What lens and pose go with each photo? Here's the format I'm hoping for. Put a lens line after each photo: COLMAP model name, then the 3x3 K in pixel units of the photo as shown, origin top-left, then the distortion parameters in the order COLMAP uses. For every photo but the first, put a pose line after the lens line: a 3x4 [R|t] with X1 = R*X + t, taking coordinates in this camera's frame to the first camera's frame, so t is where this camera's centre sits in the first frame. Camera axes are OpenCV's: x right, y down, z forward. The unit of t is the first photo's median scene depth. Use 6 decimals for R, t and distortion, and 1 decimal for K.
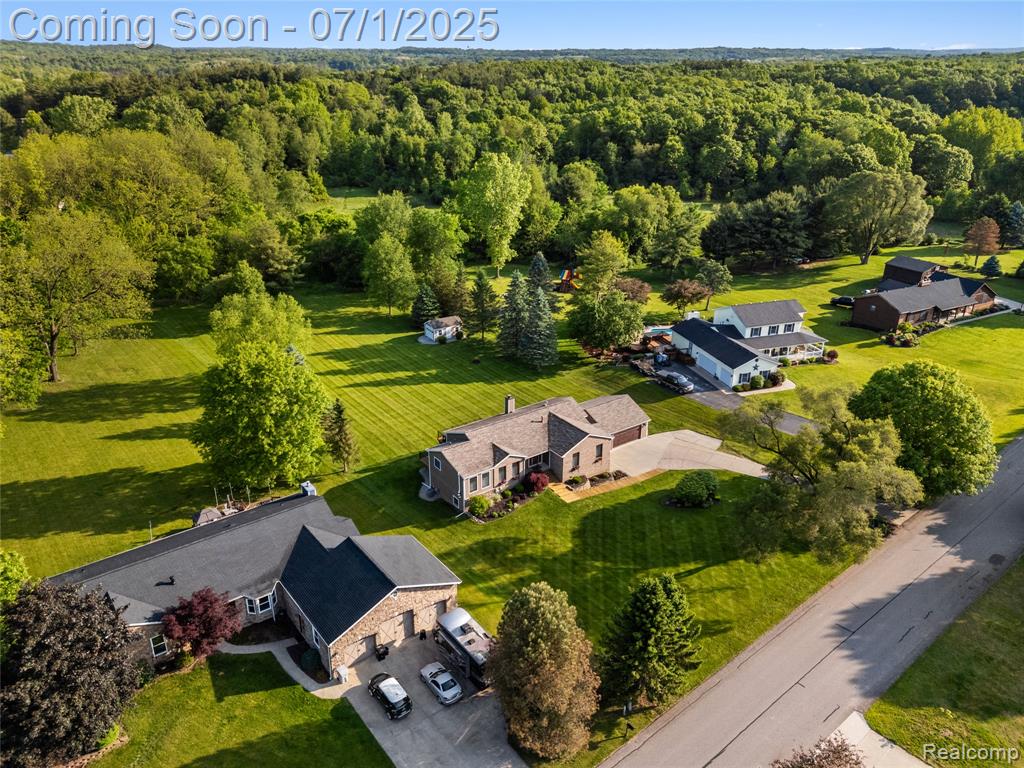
lens RADIAL K [[756.2, 0, 512.0], [0, 756.2, 384.0], [0, 0, 1]] dist [0.096967, -0.099328]
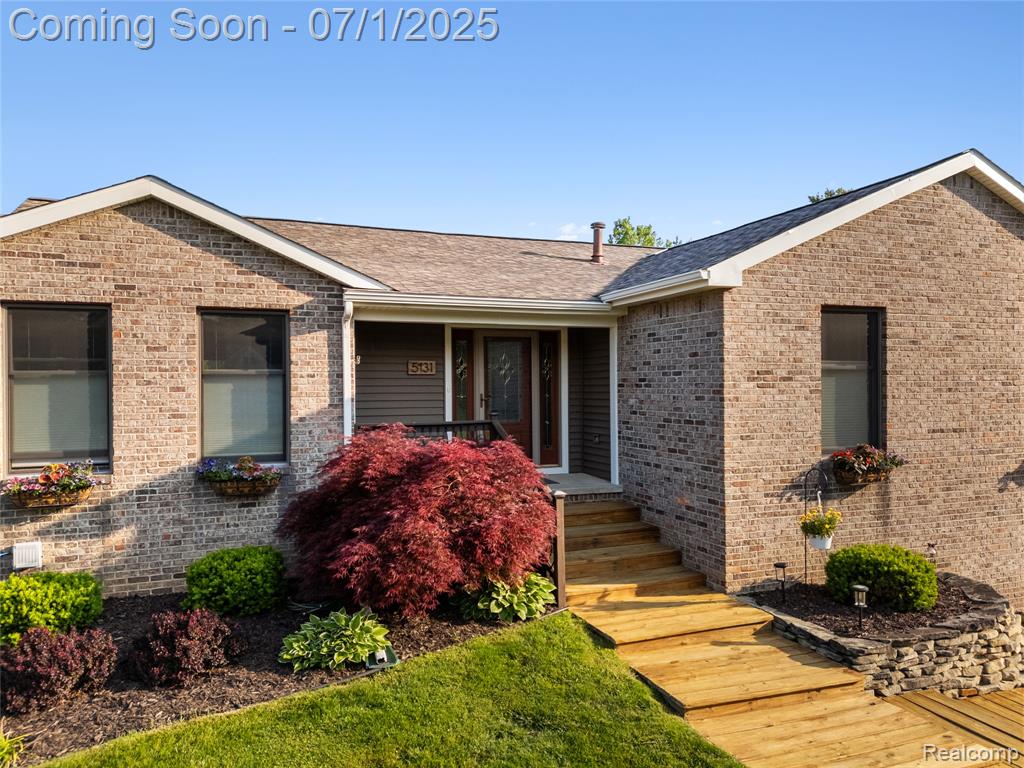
lens RADIAL K [[756.2, 0, 512.0], [0, 756.2, 384.0], [0, 0, 1]] dist [0.096967, -0.099328]
pose [[0.969700, -0.013392, -0.243932, 0.046463], [-0.086320, 0.915308, -0.393396, 0.105680], [0.228541, 0.402532, 0.886418, 0.646212]]
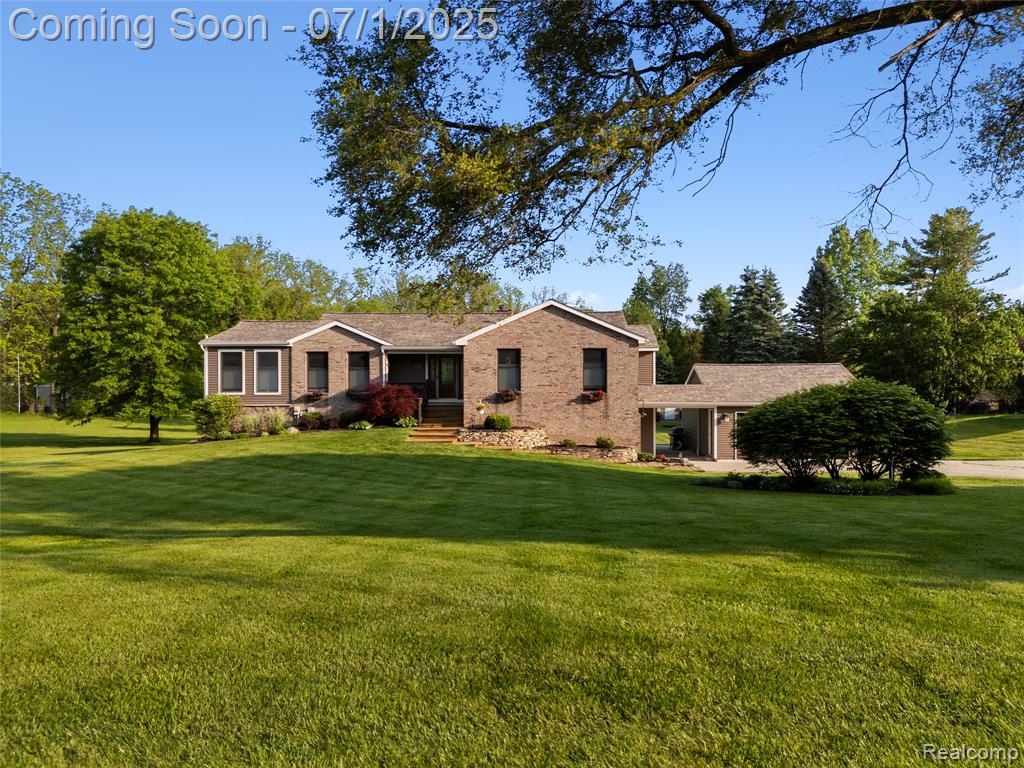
lens RADIAL K [[756.2, 0, 512.0], [0, 756.2, 384.0], [0, 0, 1]] dist [0.096967, -0.099328]
pose [[0.784201, -0.006106, -0.620477, 0.223216], [-0.242862, 0.917159, -0.315972, 0.158562], [0.571005, 0.398476, 0.717754, 0.537676]]
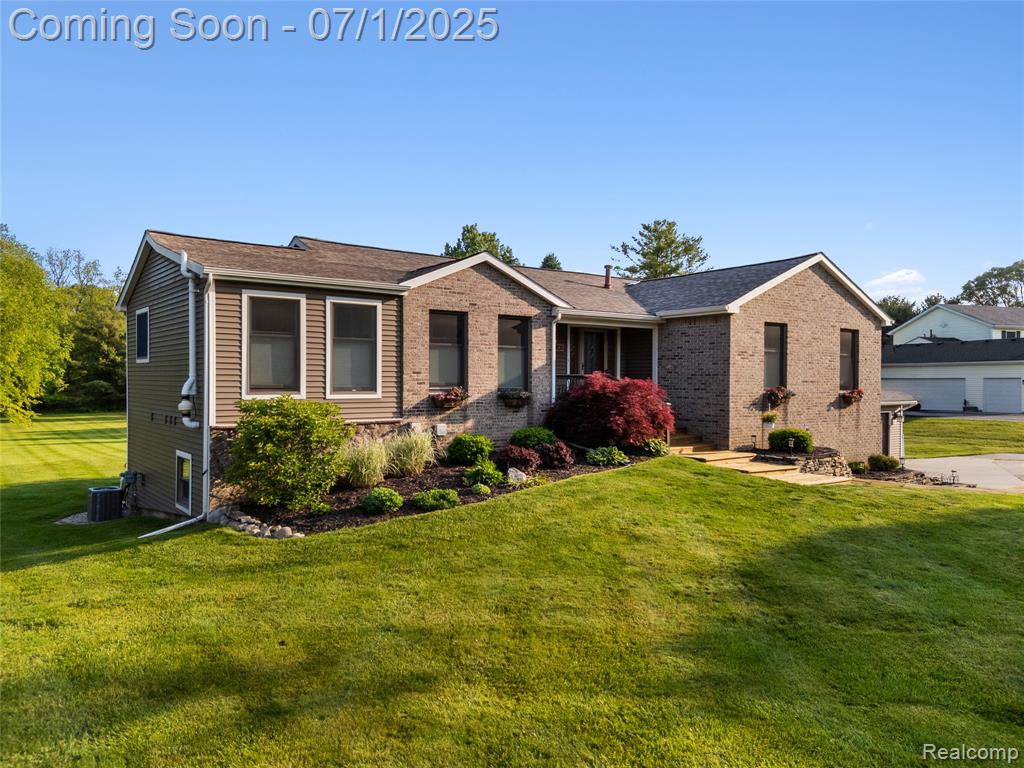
lens RADIAL K [[756.2, 0, 512.0], [0, 756.2, 384.0], [0, 0, 1]] dist [0.096967, -0.099328]
pose [[0.999915, -0.000082, 0.013023, 0.001178], [0.005245, 0.917858, -0.396875, 0.143564], [-0.011921, 0.396909, 0.917780, 0.571718]]
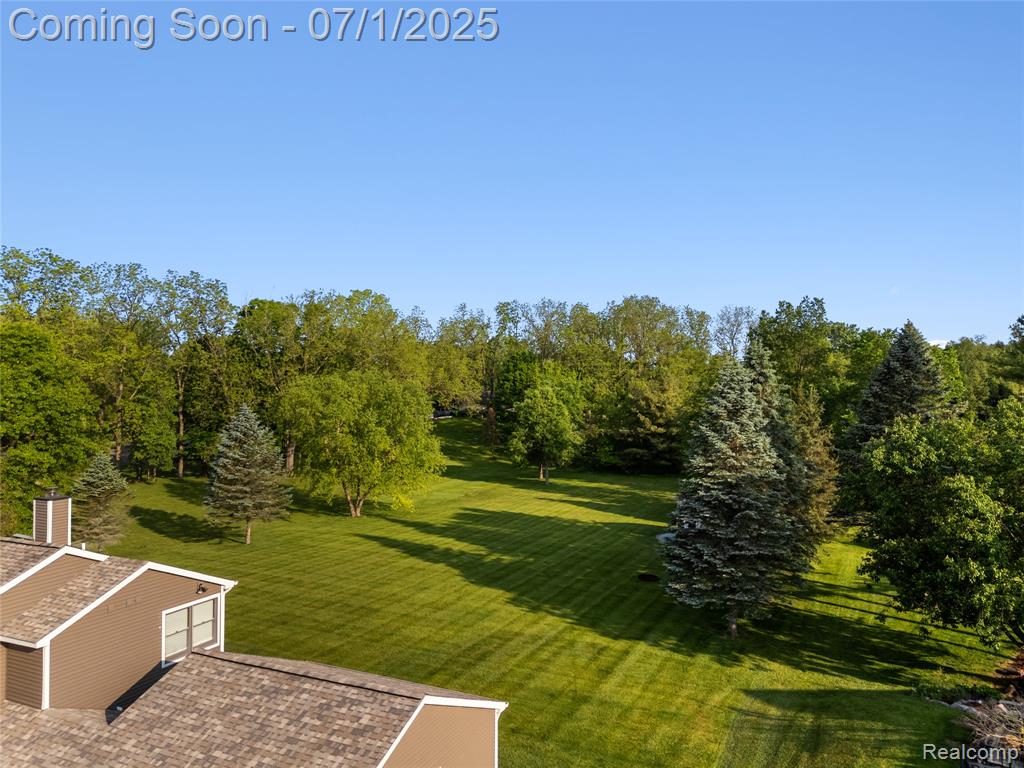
lens RADIAL K [[756.2, 0, 512.0], [0, 756.2, 384.0], [0, 0, 1]] dist [0.096967, -0.099328]
pose [[0.481191, -0.009156, -0.876568, 0.269191], [-0.350133, 0.914713, -0.201759, -0.012044], [0.803655, 0.404001, 0.436946, 0.770823]]
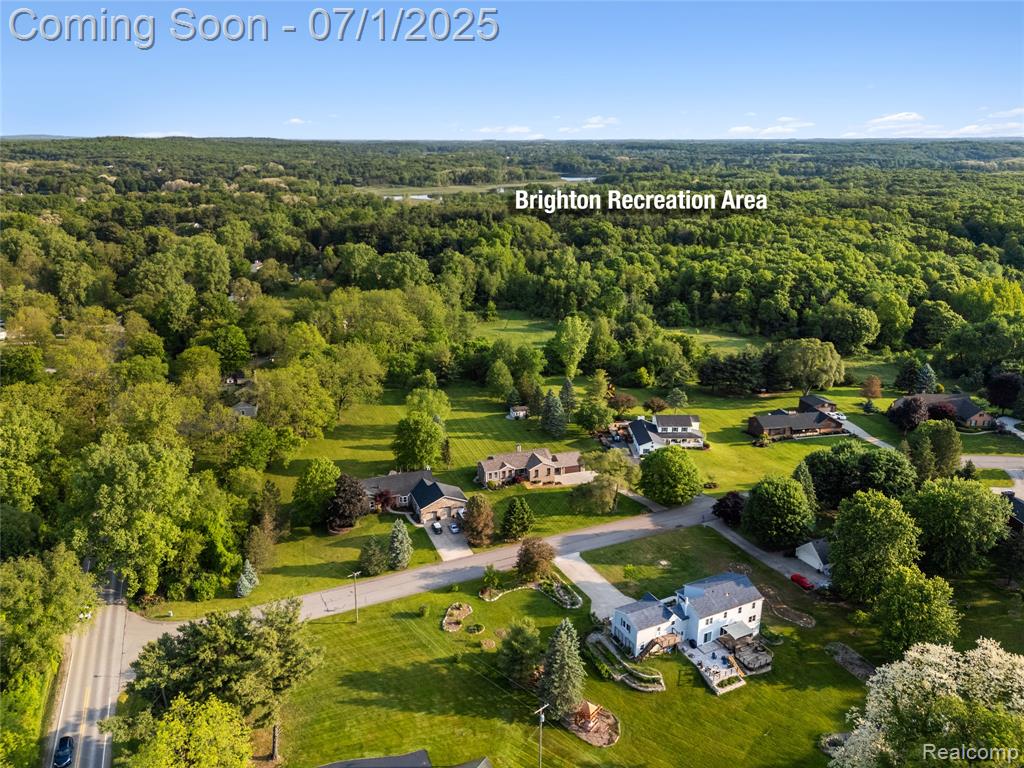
lens RADIAL K [[756.2, 0, 512.0], [0, 756.2, 384.0], [0, 0, 1]] dist [0.096967, -0.099328]
pose [[0.961355, 0.083844, -0.262234, 0.442581], [-0.110099, 0.990100, -0.087064, 0.028184], [0.252338, 0.112571, 0.961069, -0.970944]]
